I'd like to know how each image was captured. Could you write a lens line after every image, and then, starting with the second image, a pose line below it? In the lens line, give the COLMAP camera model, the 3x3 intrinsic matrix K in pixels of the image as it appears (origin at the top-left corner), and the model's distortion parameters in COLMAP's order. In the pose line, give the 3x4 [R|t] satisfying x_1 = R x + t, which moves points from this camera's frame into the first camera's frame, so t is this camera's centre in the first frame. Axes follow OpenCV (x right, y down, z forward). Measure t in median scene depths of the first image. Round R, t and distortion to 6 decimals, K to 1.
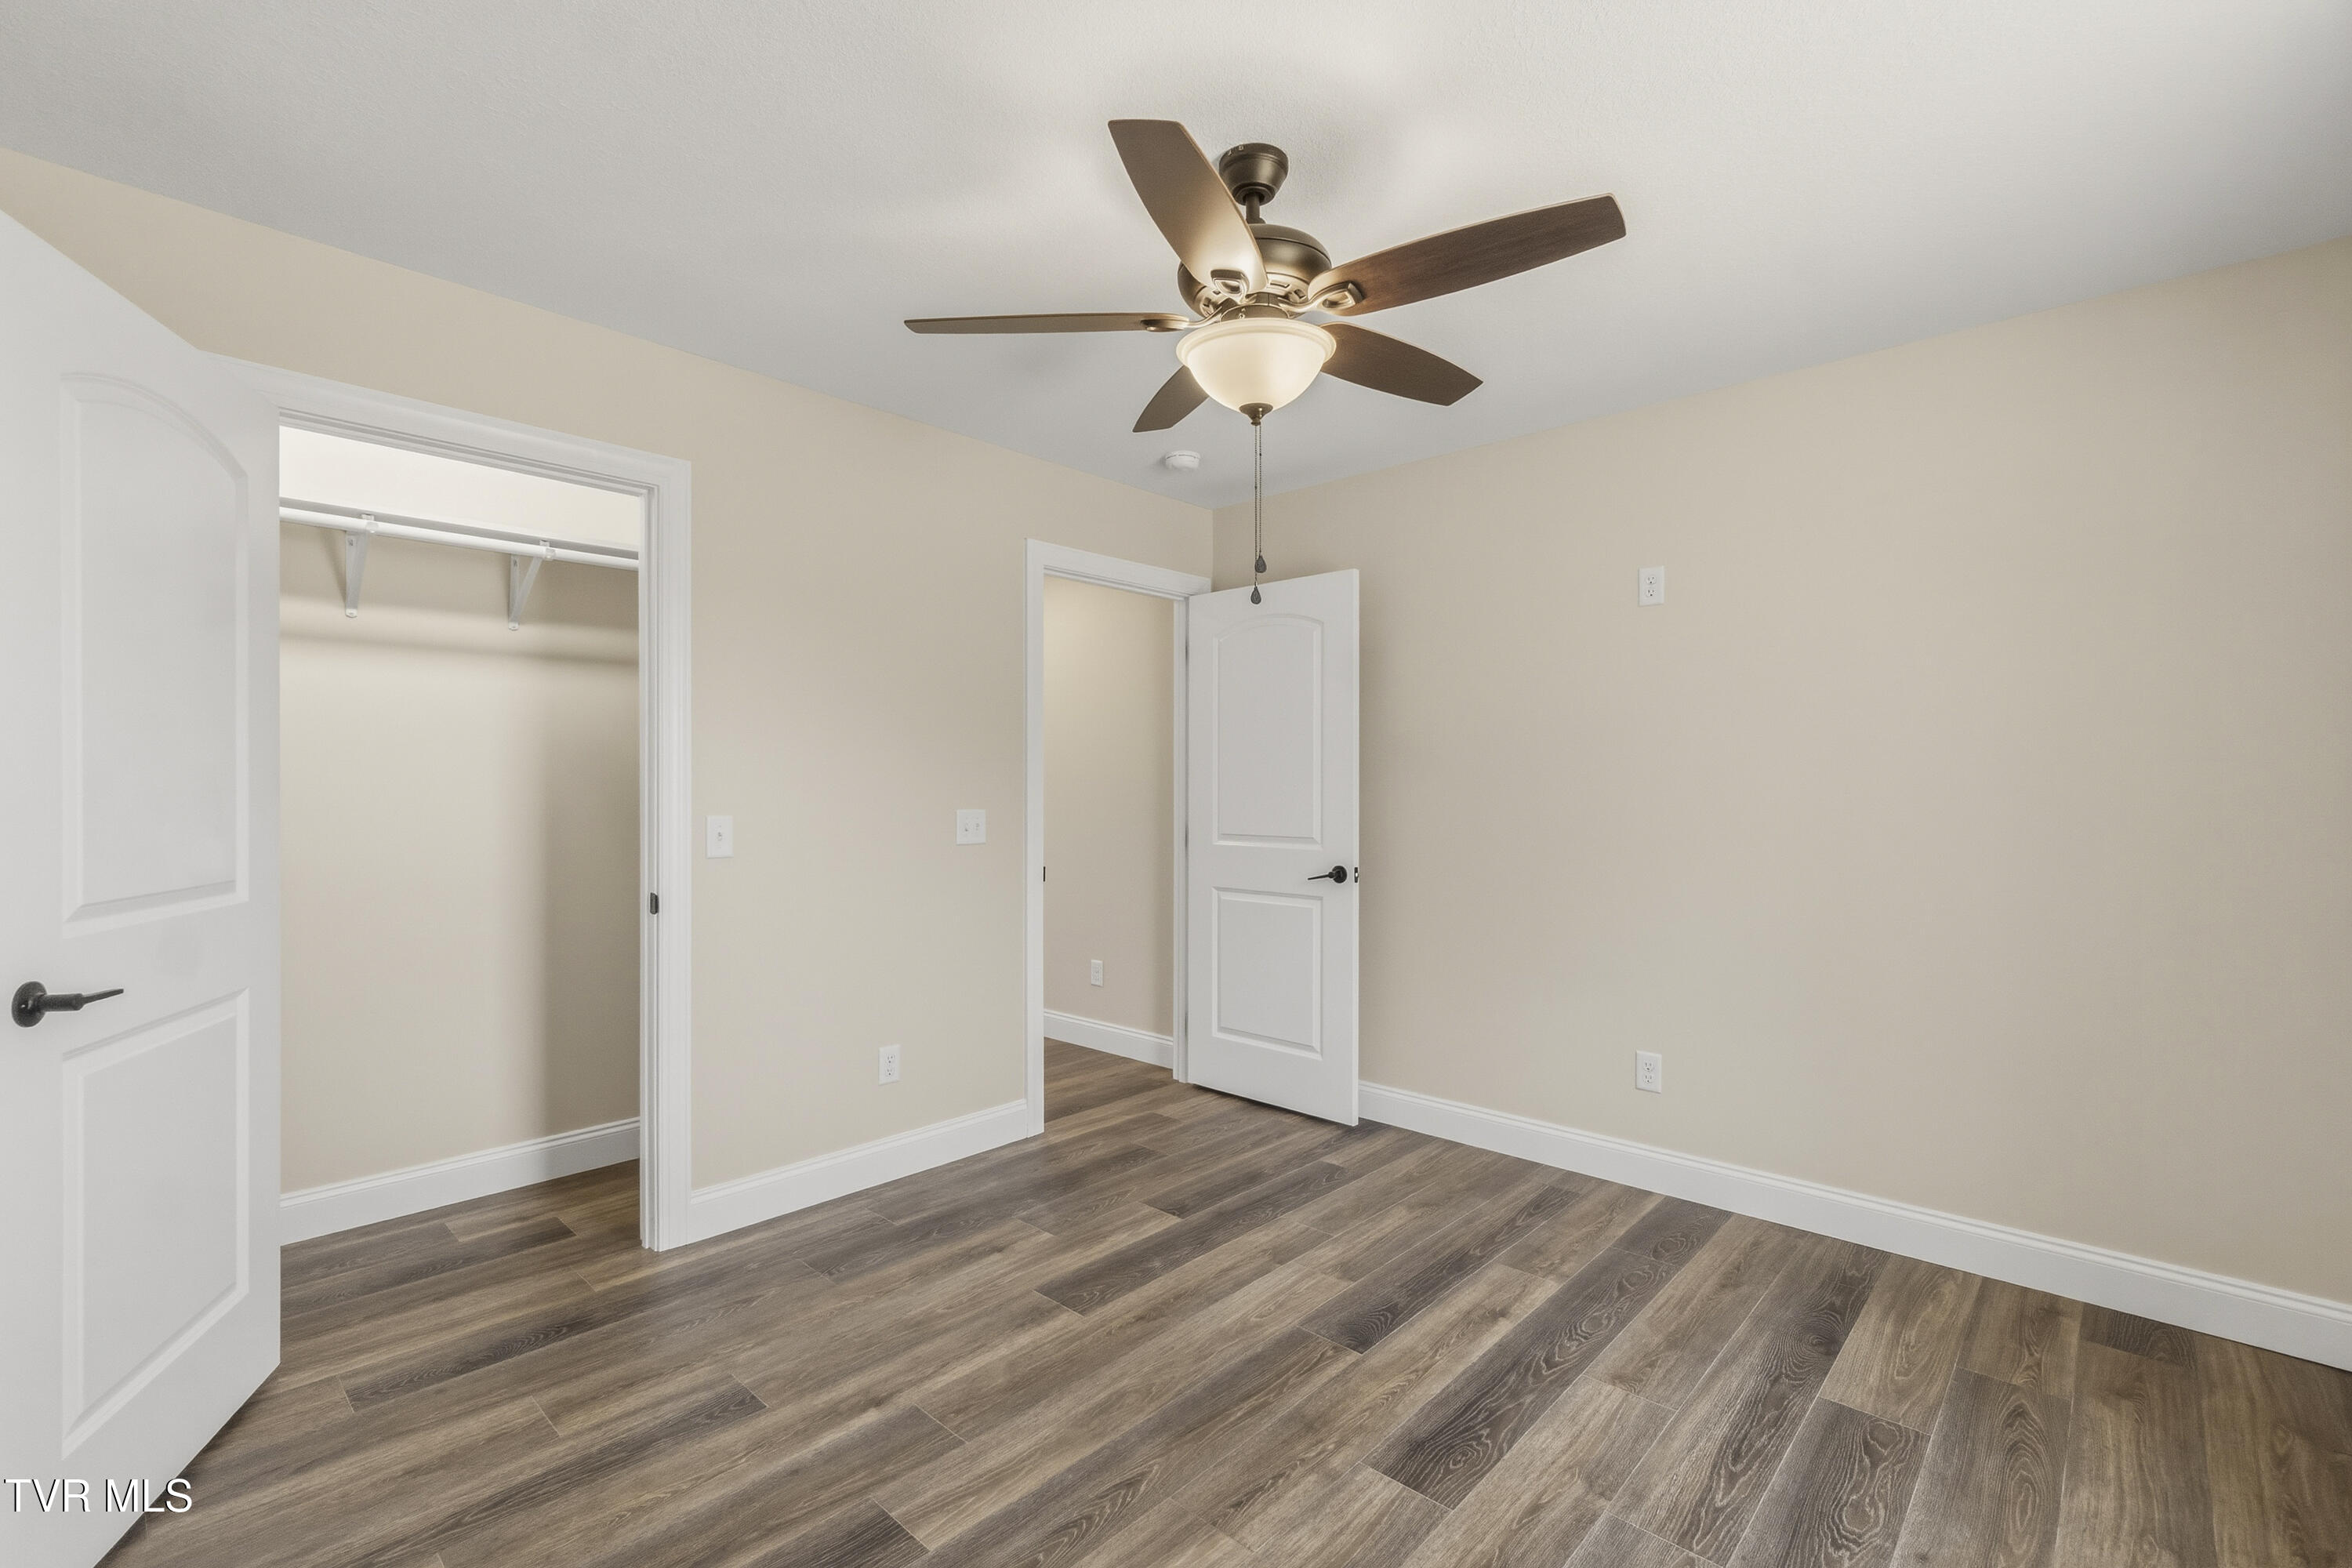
lens RADIAL K [[1022.0, 0, 1180.8], [0, 1022.0, 795.1], [0, 0, 1]] dist [0.003219, 0.000529]
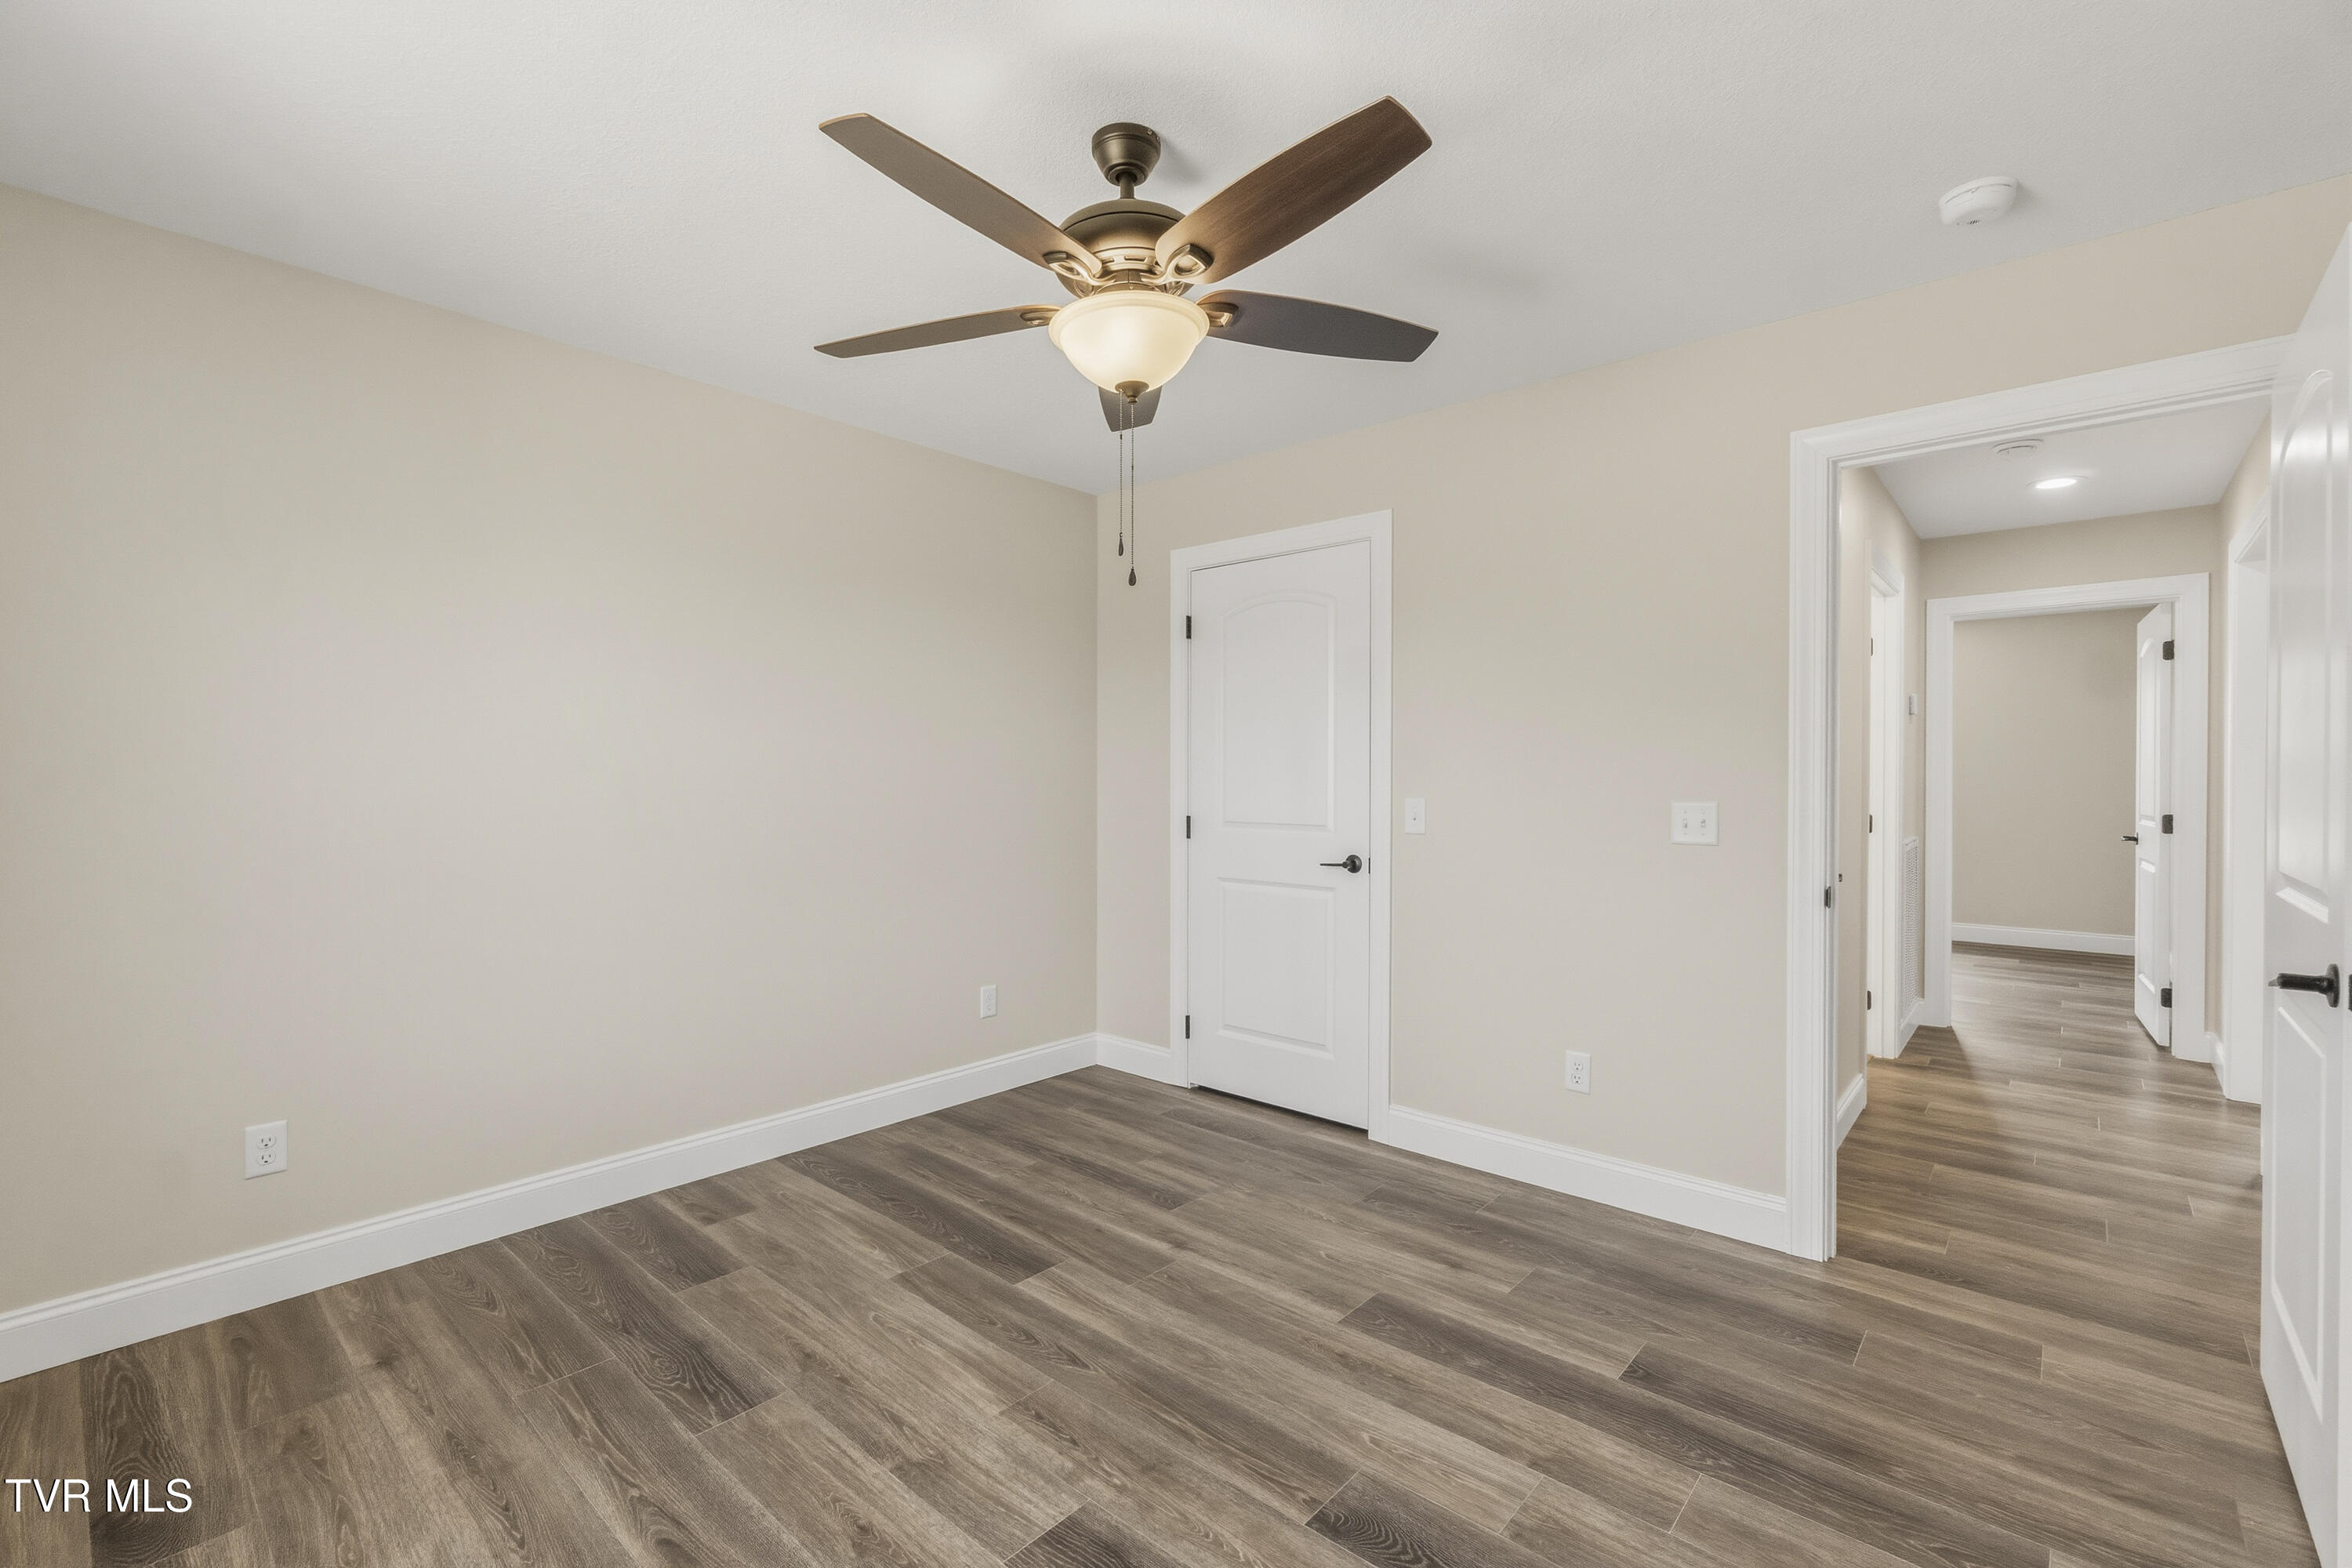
lens RADIAL K [[1022.0, 0, 1180.8], [0, 1022.0, 795.1], [0, 0, 1]] dist [0.003219, 0.000529]
pose [[0.028315, 0.014390, -0.999495, 0.809724], [-0.007455, 0.999872, 0.014184, 0.000509], [0.999571, 0.007049, 0.028419, 0.779126]]
